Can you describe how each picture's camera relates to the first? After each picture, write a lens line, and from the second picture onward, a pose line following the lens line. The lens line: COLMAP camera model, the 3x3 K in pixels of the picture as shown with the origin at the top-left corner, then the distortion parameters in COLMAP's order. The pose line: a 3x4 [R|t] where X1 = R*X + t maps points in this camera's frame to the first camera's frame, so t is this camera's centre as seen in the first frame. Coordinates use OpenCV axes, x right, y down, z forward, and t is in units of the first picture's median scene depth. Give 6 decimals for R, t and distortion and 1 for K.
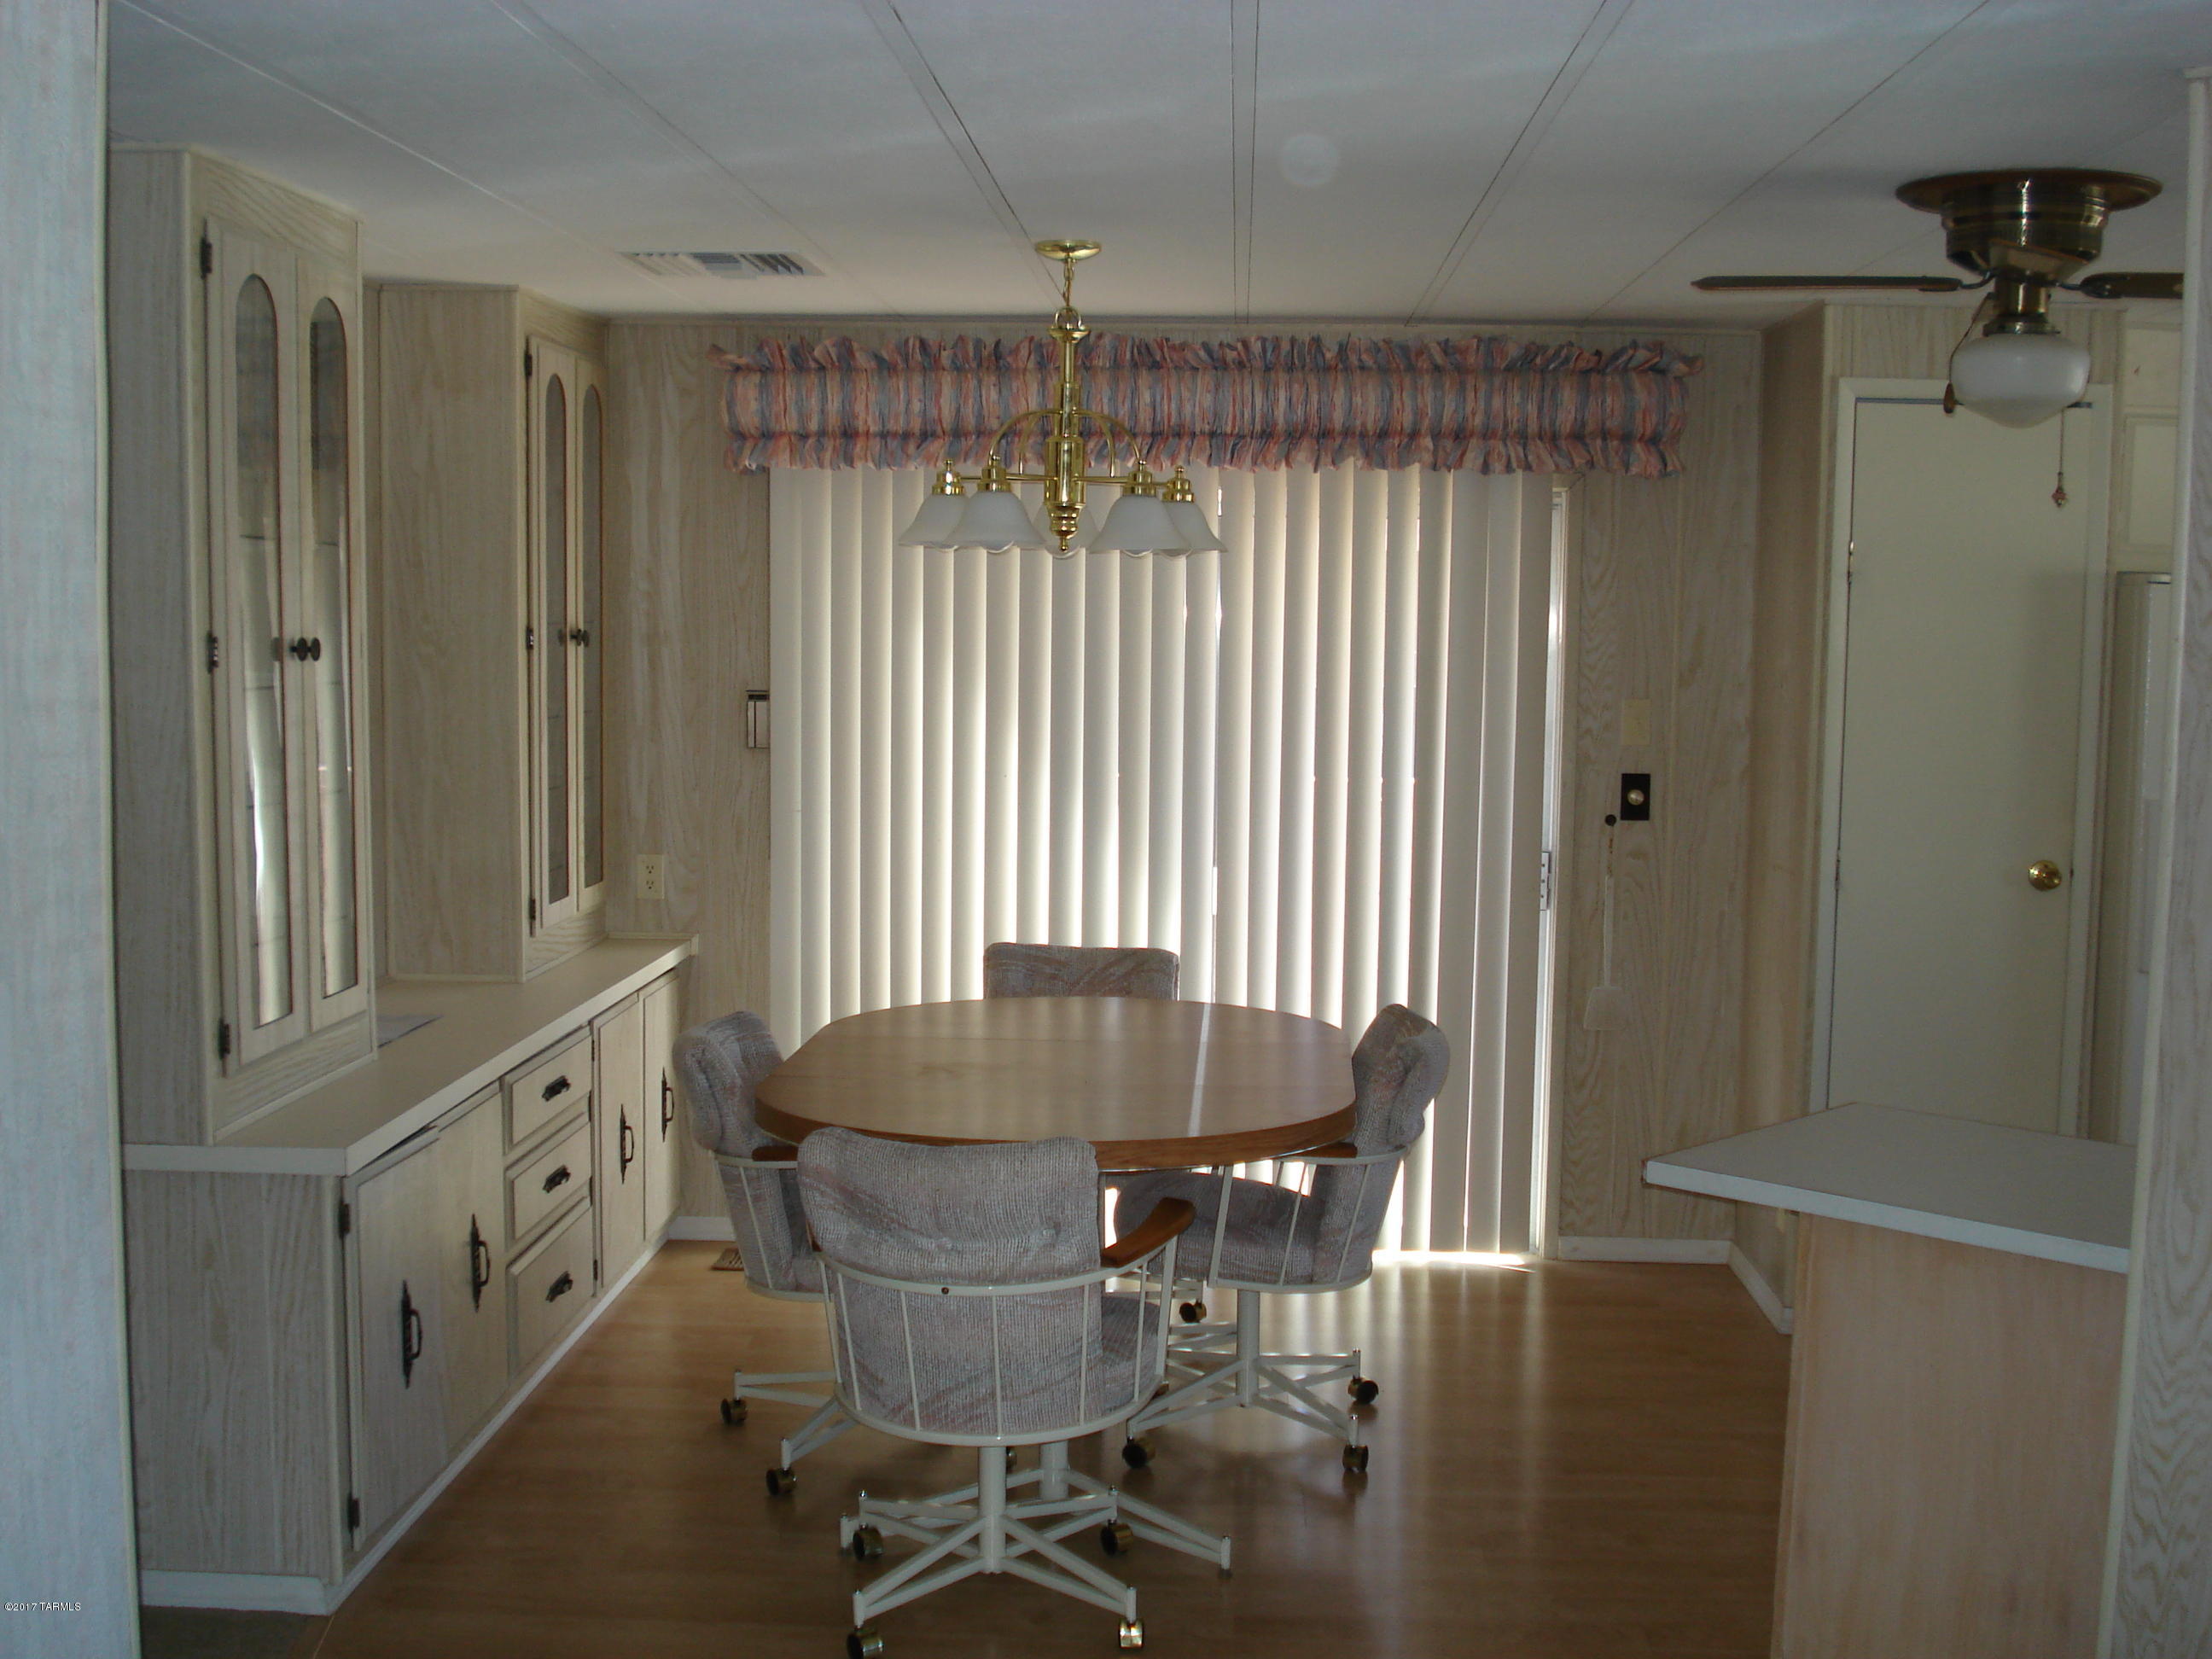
lens RADIAL K [[2533.1, 0, 1106.0], [0, 2533.1, 829.5], [0, 0, 1]] dist [-0.328145, -0.020968]
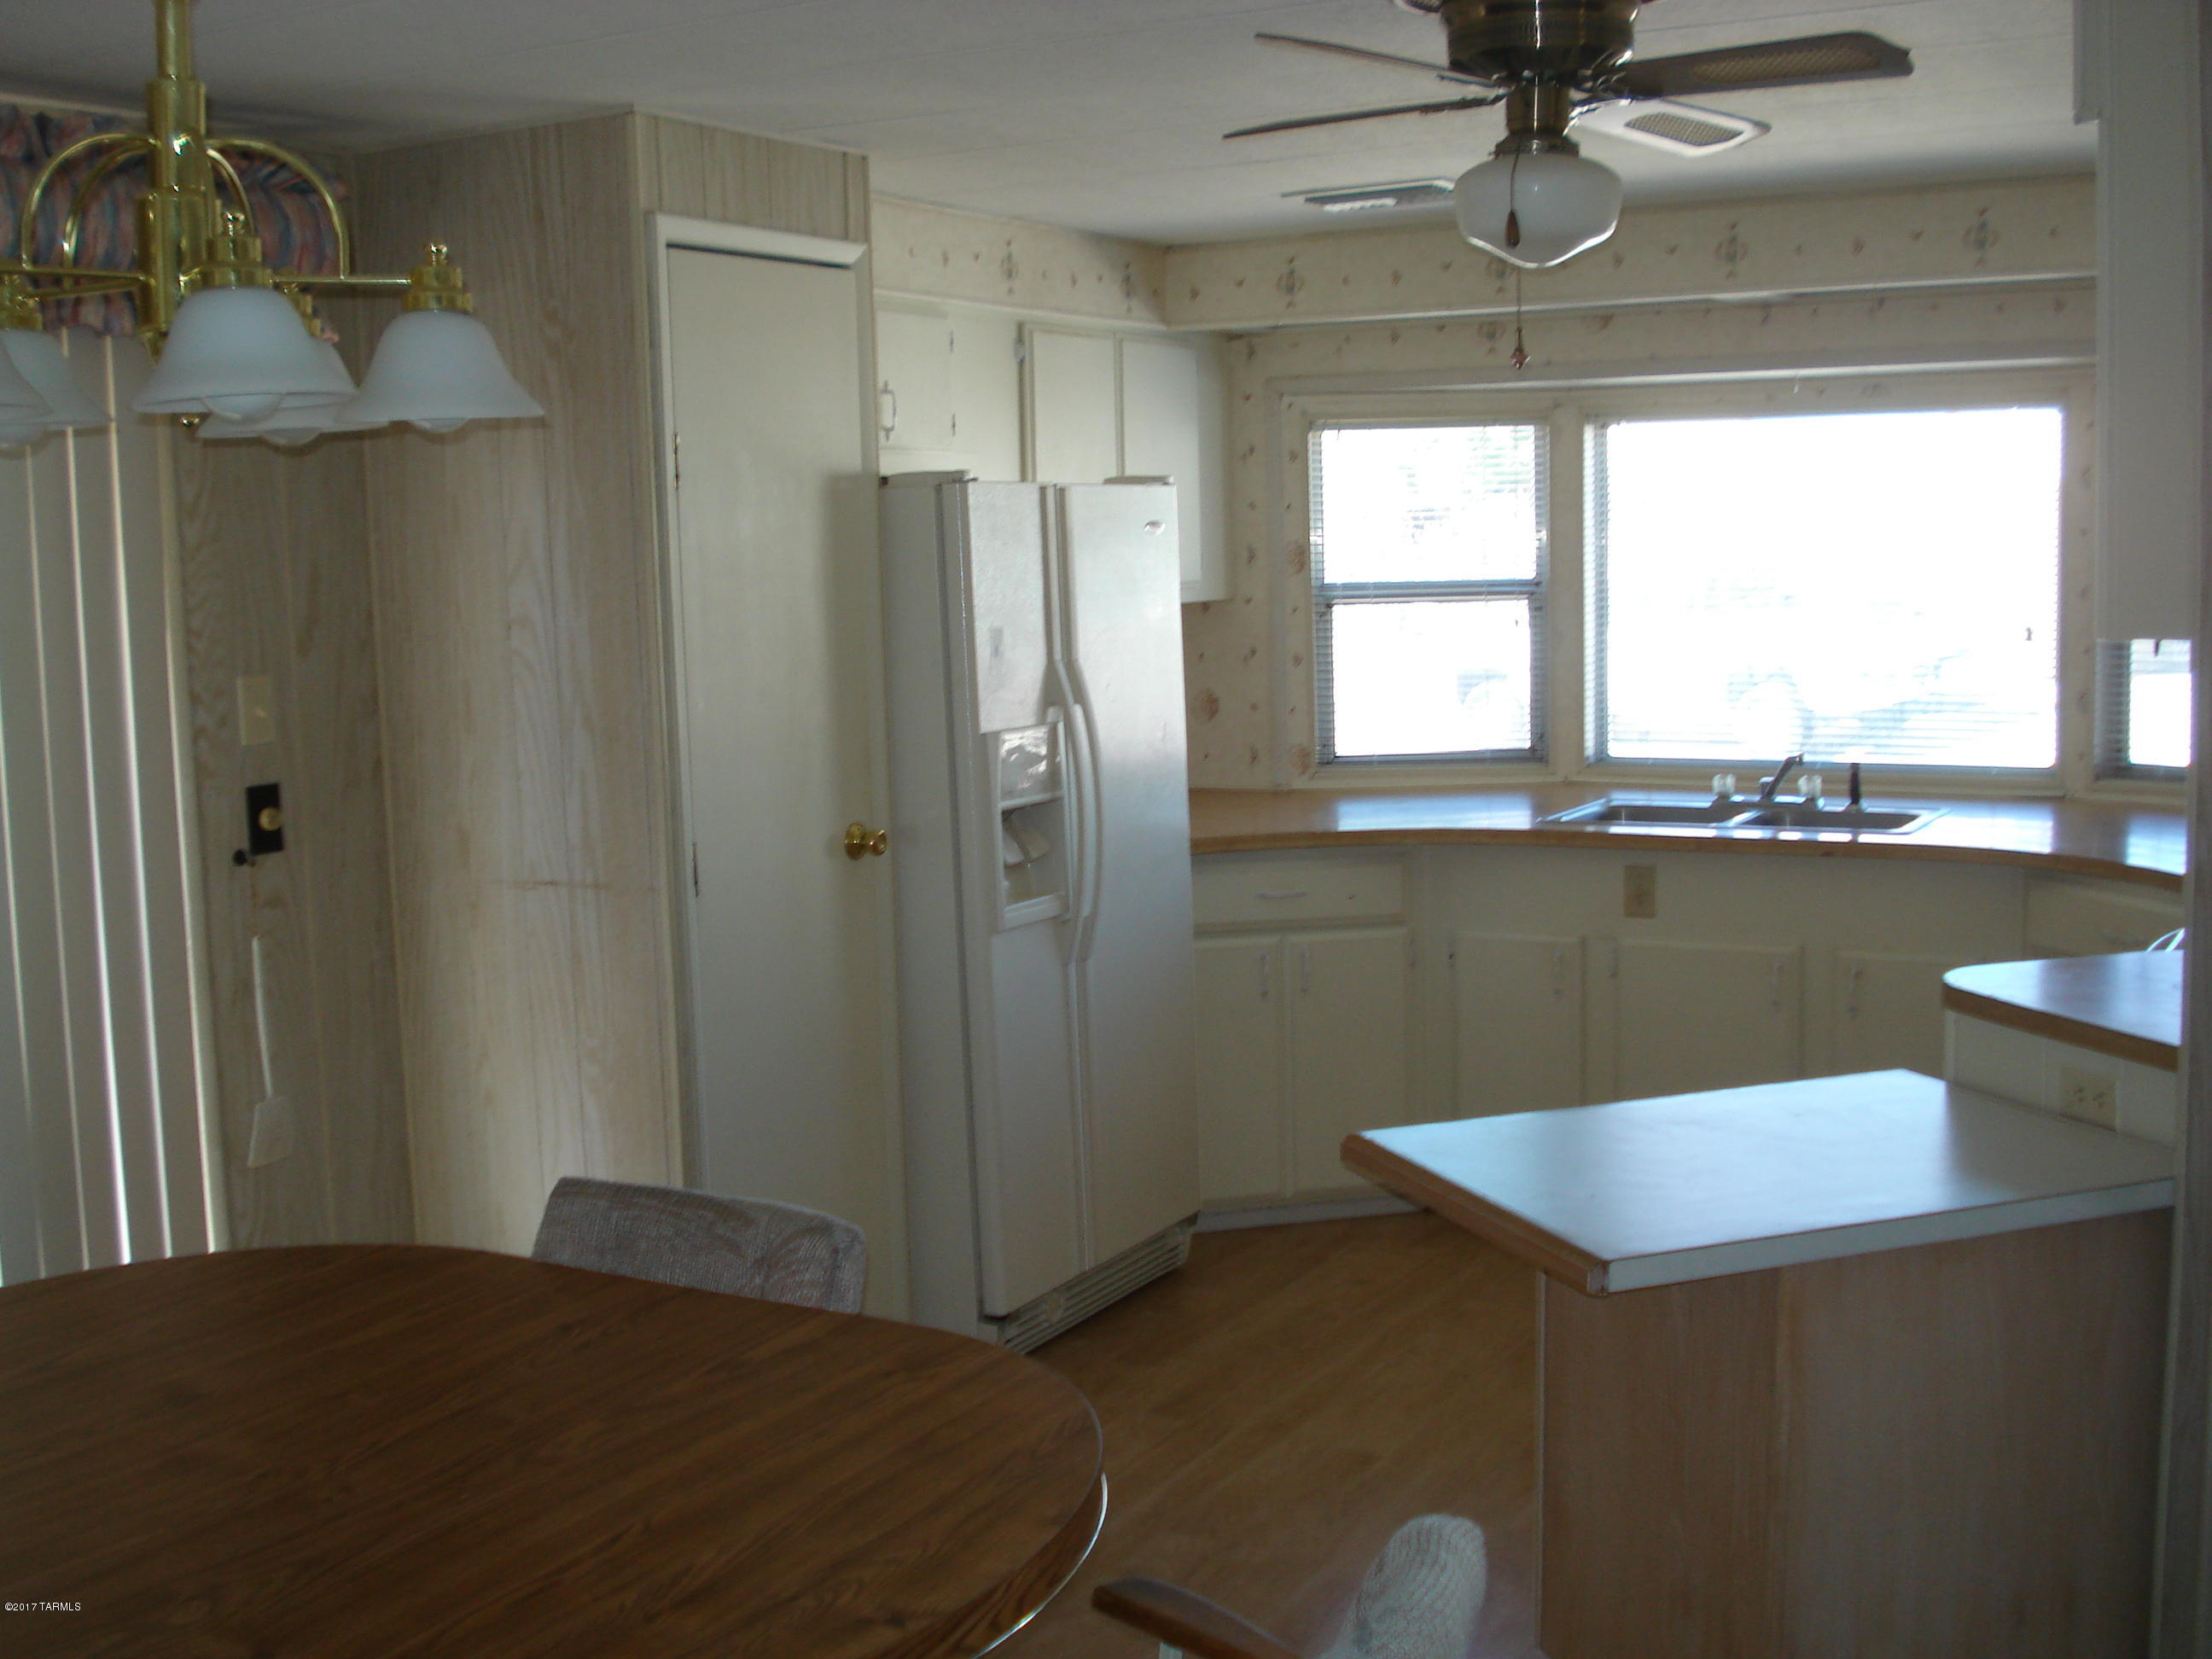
lens RADIAL K [[2568.9, 0, 1106.0], [0, 2568.9, 829.5], [0, 0, 1]] dist [-0.069838, -0.024316]
pose [[0.431187, -0.115660, 0.894819, -0.318997], [0.108913, 0.991170, 0.075632, -0.038439], [-0.895665, 0.064846, 0.439976, 0.484708]]
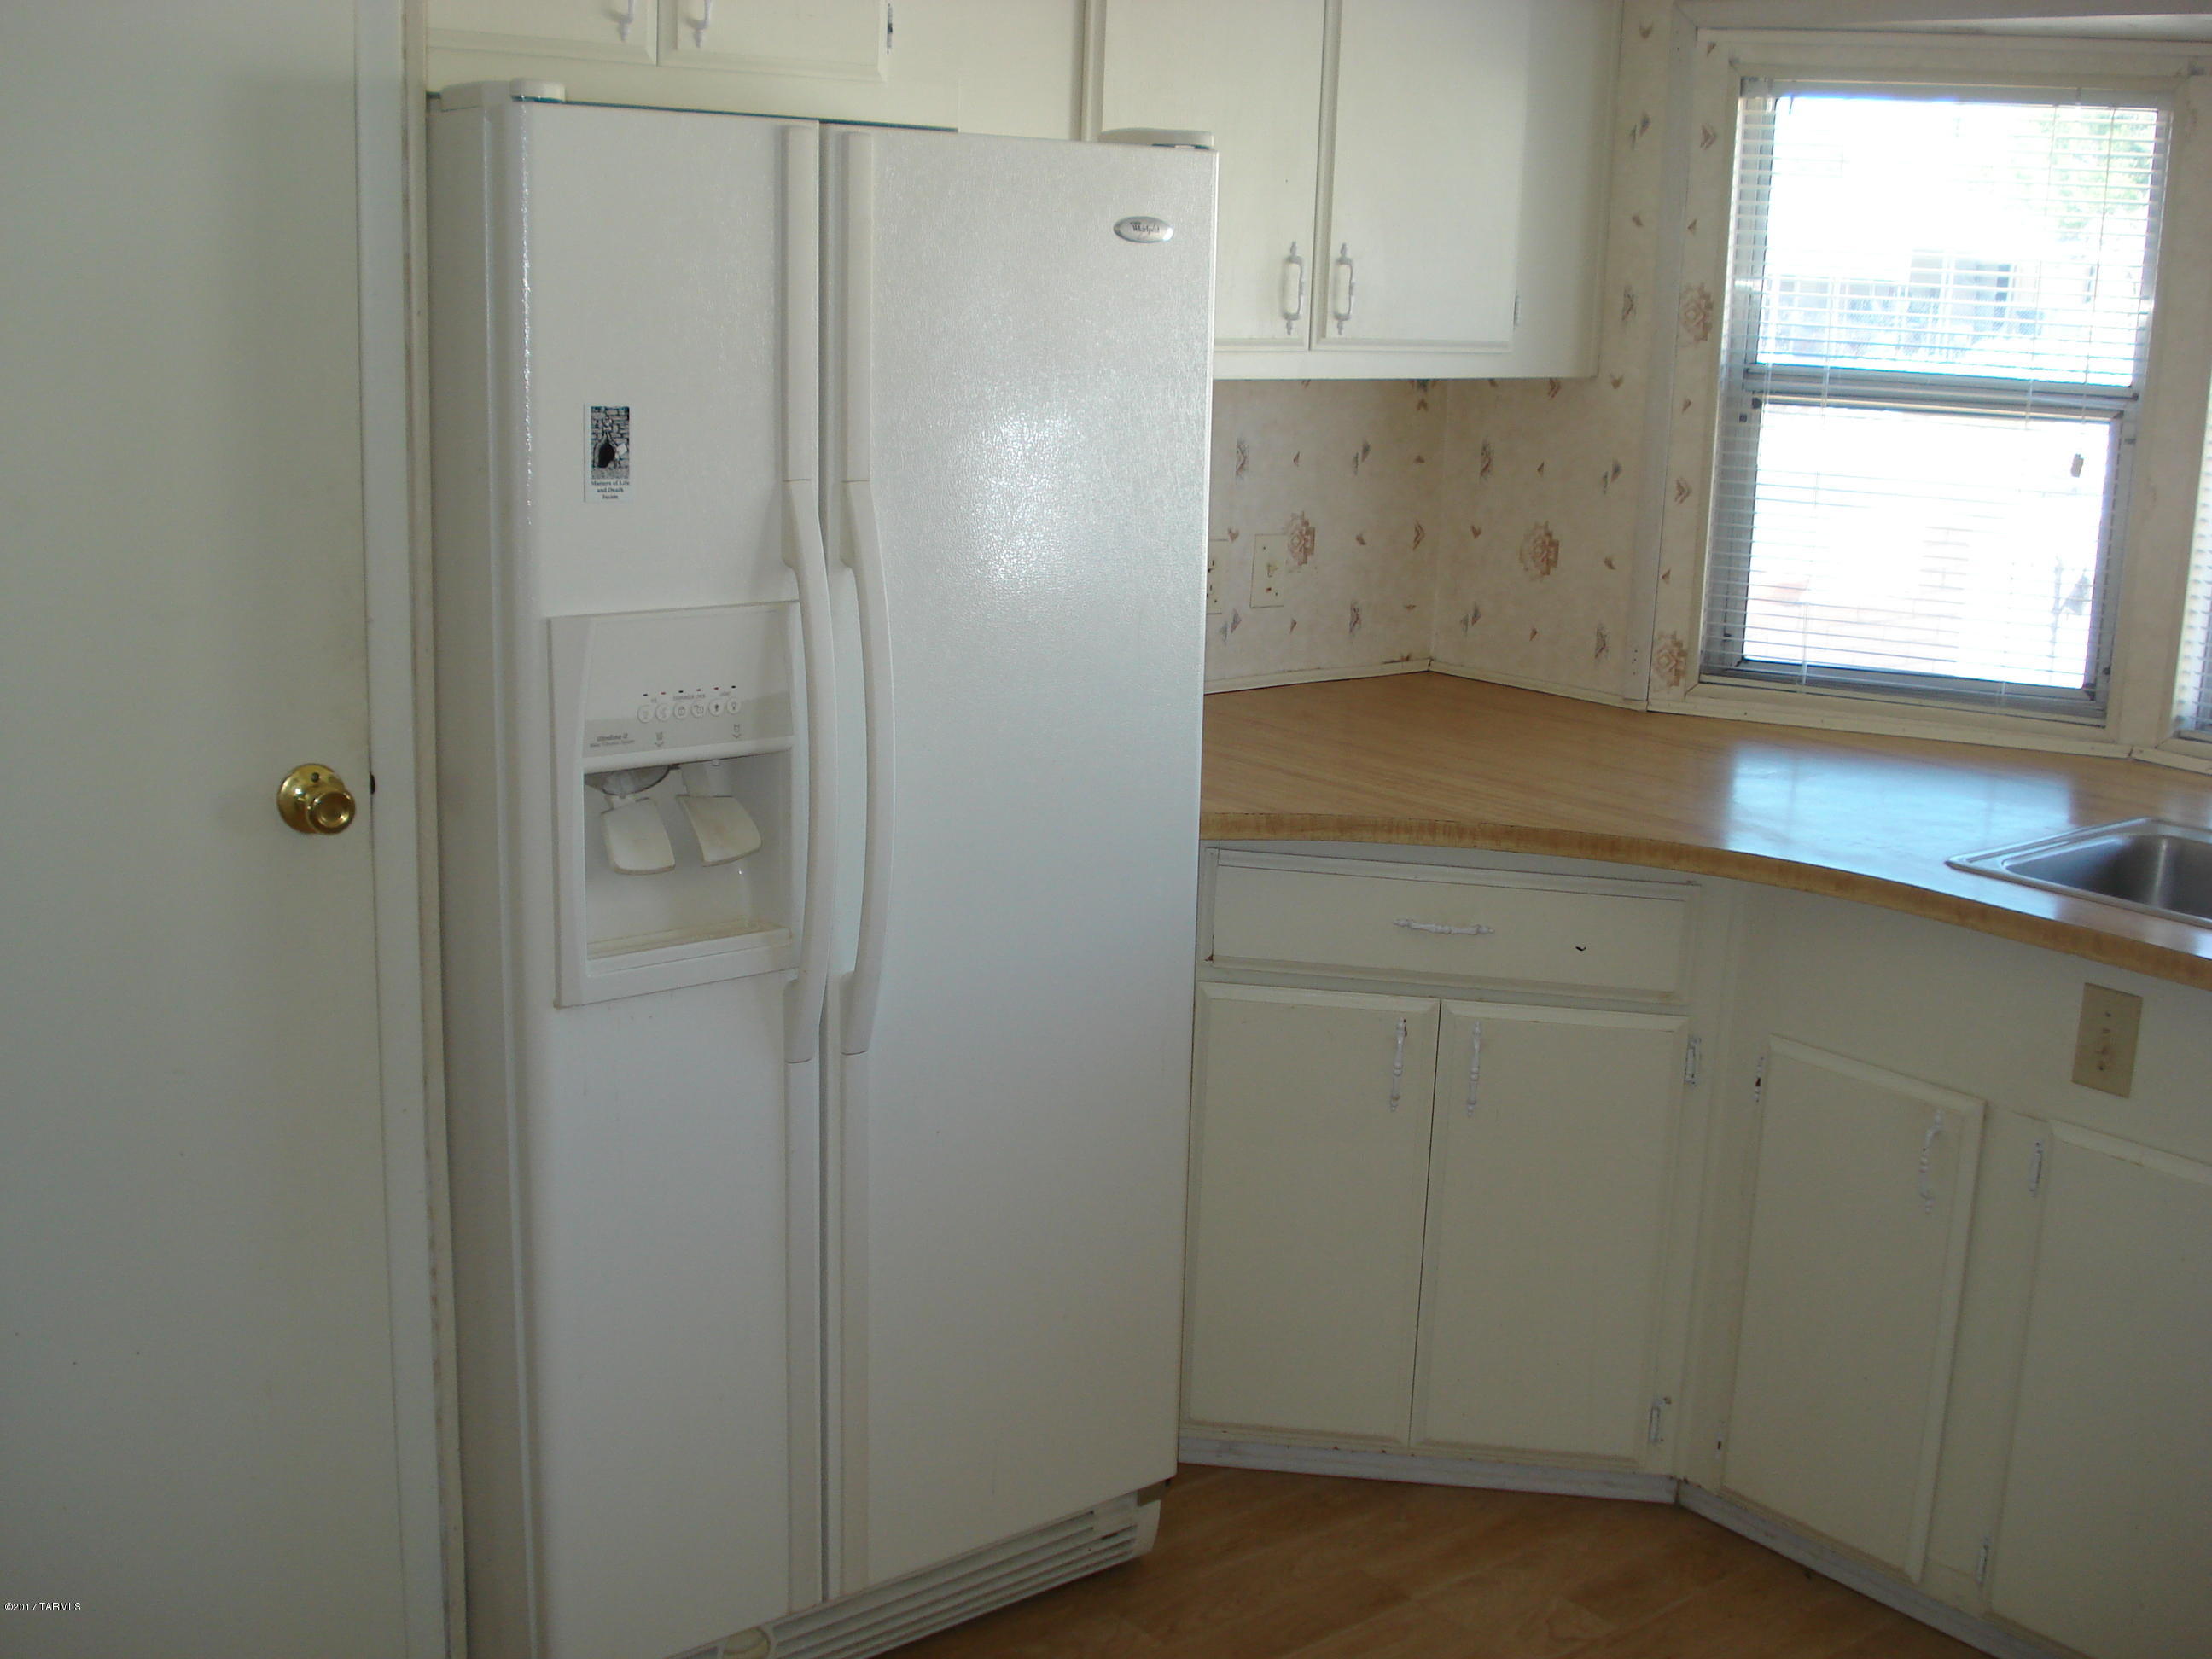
lens RADIAL K [[2568.9, 0, 1106.0], [0, 2568.9, 829.5], [0, 0, 1]] dist [-0.069838, -0.024316]
pose [[0.730217, -0.127520, 0.671209, 0.169218], [0.027649, 0.987138, 0.157462, -0.039629], [-0.682655, -0.096423, 0.724351, 0.517016]]
